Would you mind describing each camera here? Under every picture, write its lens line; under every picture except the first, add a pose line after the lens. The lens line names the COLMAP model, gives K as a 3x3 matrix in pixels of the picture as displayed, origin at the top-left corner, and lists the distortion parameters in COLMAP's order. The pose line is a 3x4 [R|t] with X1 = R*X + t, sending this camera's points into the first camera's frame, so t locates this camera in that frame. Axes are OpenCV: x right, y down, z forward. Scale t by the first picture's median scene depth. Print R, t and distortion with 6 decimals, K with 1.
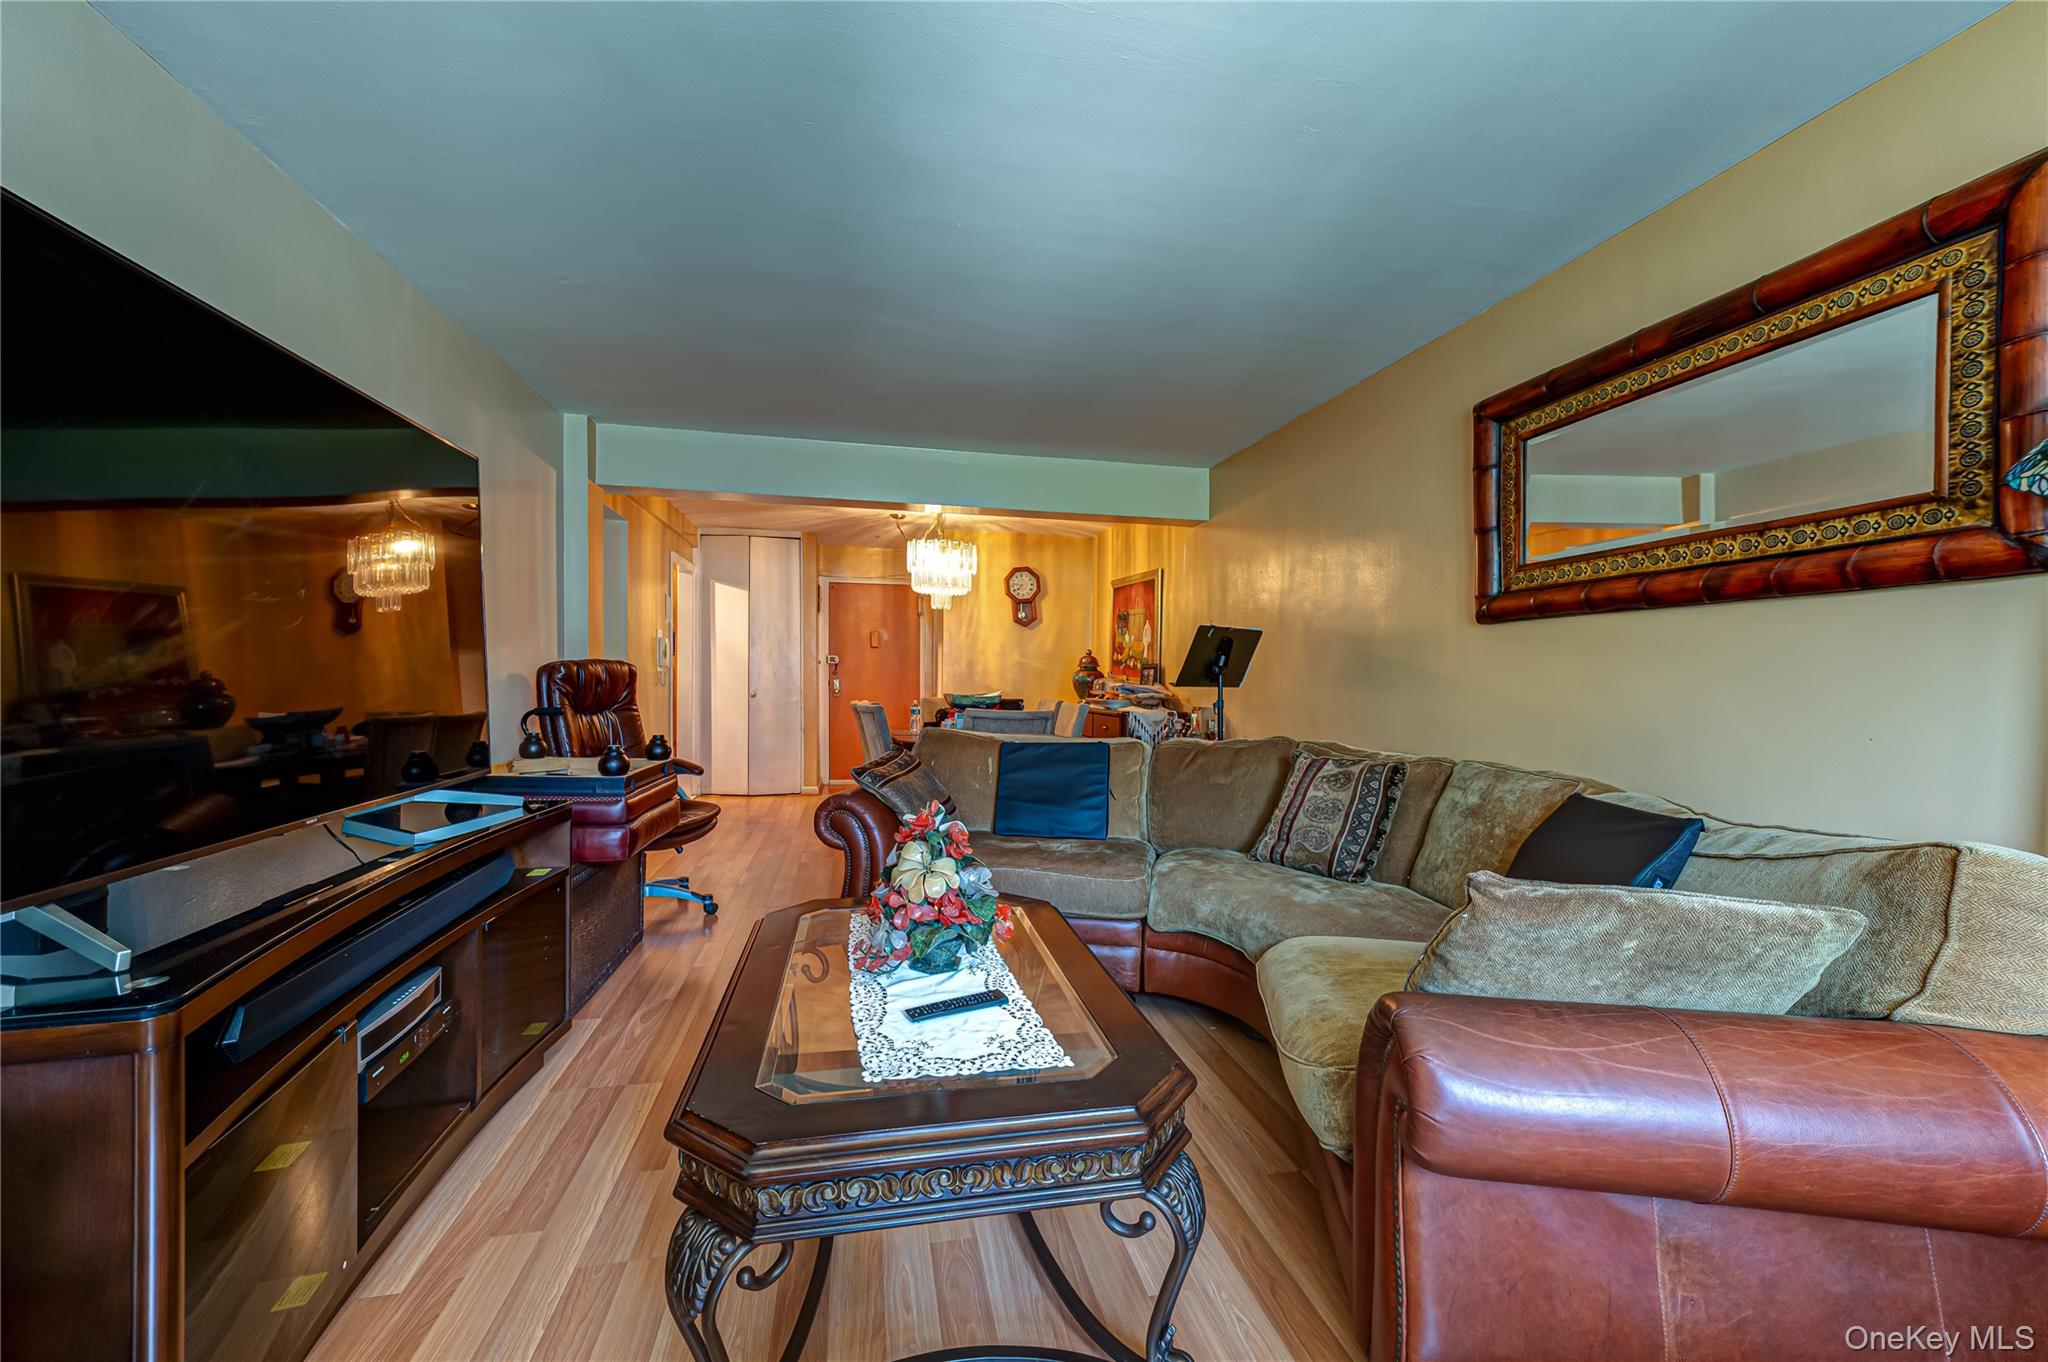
lens RADIAL K [[798.6, 0, 1017.8], [0, 798.6, 674.4], [0, 0, 1]] dist [0.013736, -0.001385]
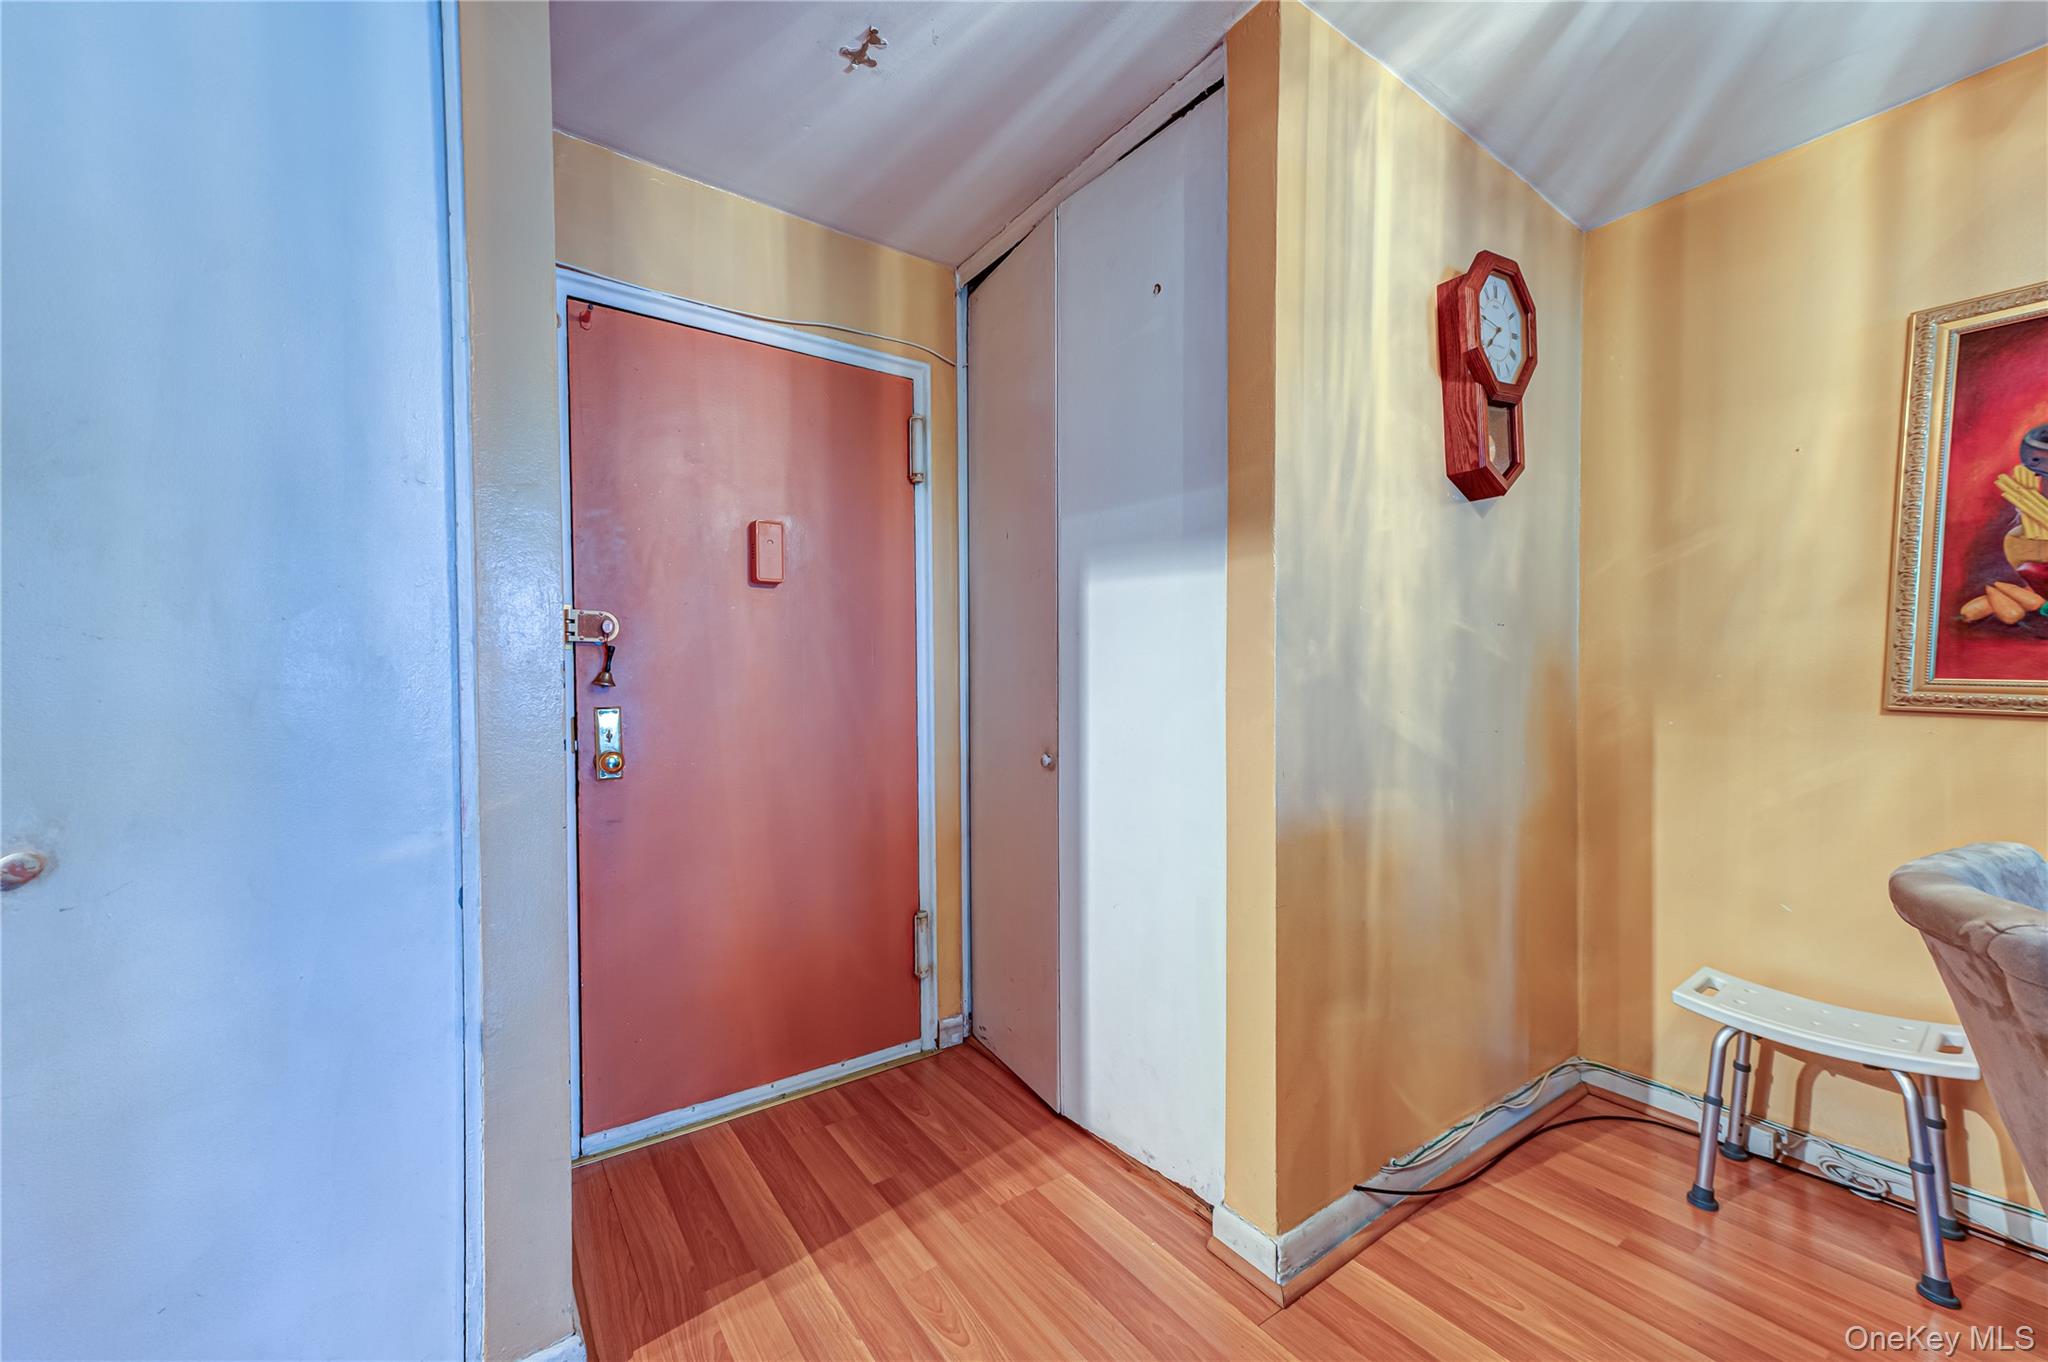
lens RADIAL K [[798.6, 0, 1026.9], [0, 798.6, 688.9], [0, 0, 1]] dist [0.013736, -0.001385]
pose [[0.921591, -0.007995, 0.388080, -0.229738], [0.005030, 0.999950, 0.008656, -0.000827], [-0.388130, -0.006025, 0.921585, 0.819192]]
